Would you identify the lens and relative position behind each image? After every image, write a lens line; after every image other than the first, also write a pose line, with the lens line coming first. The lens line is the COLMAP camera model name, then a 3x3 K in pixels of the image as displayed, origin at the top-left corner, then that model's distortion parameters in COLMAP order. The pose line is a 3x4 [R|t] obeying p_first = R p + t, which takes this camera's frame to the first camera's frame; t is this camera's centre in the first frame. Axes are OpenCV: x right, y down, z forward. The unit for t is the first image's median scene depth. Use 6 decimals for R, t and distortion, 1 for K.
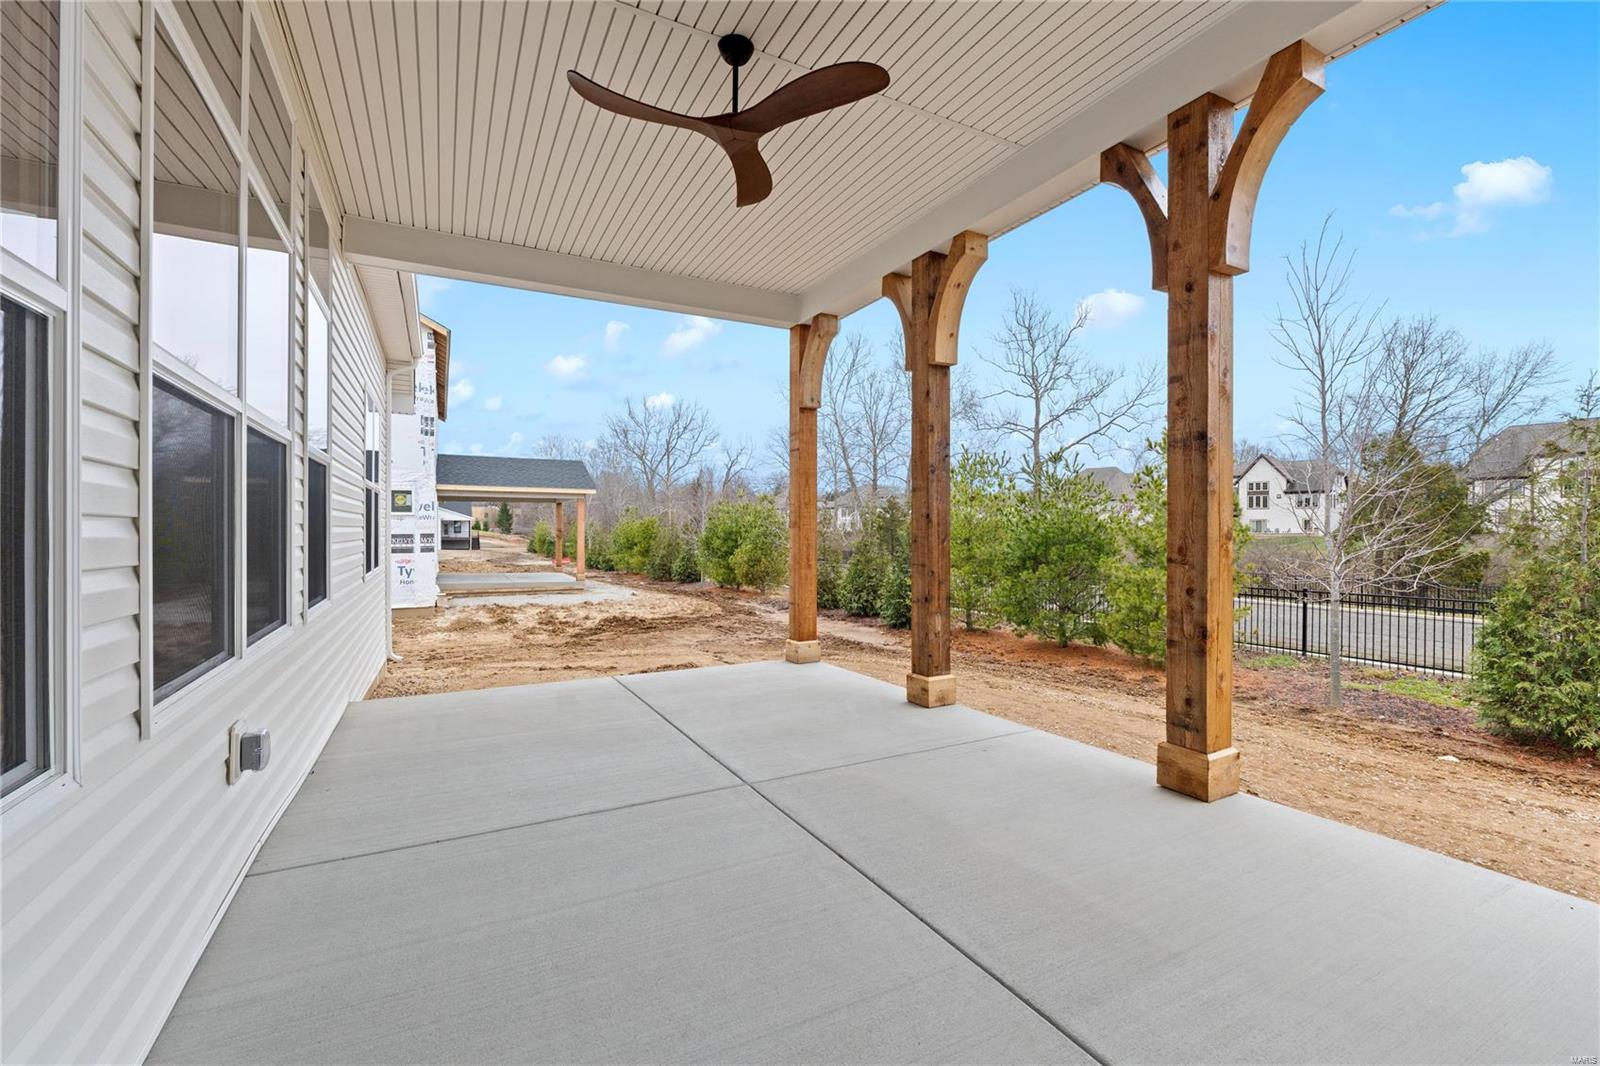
lens RADIAL K [[681.5, 0, 802.9], [0, 681.5, 528.2], [0, 0, 1]] dist [-0.002453, -0.000096]
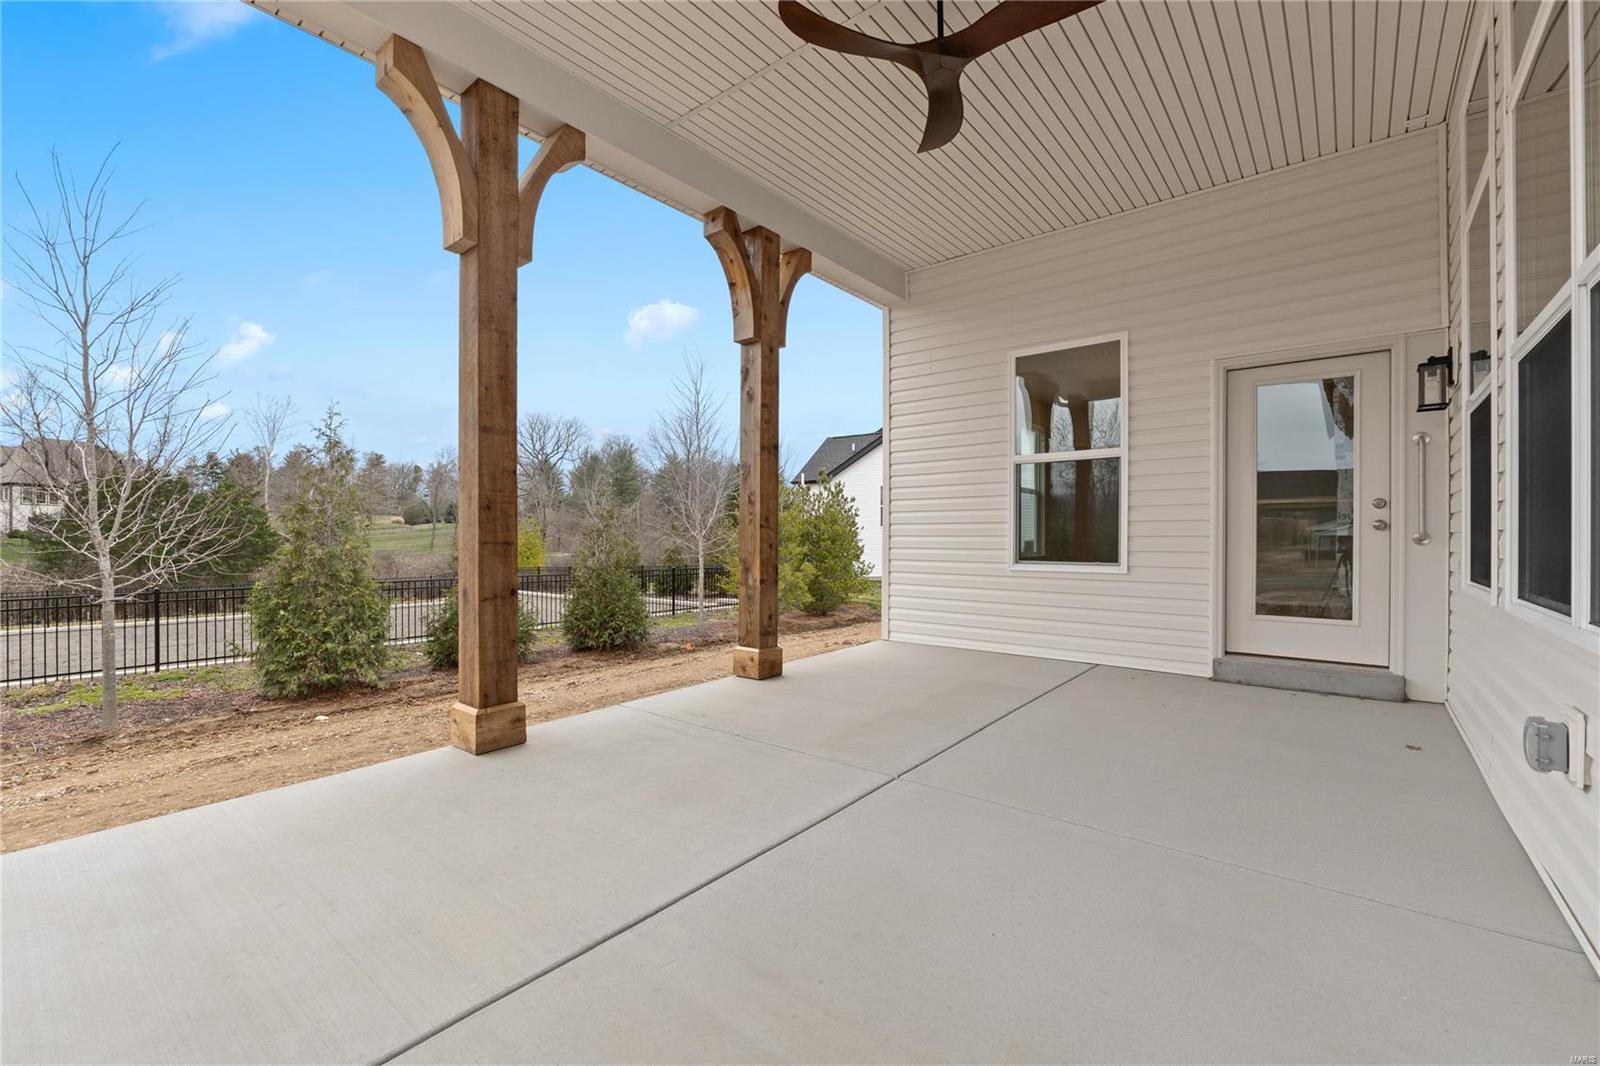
lens RADIAL K [[684.1, 0, 800.0], [0, 684.1, 533.0], [0, 0, 1]] dist [0.025682, -0.000014]
pose [[-0.393262, 0.010538, 0.919366, -0.830445], [0.004118, 0.999944, -0.009700, 0.074115], [-0.919417, -0.000029, -0.393284, 1.446673]]
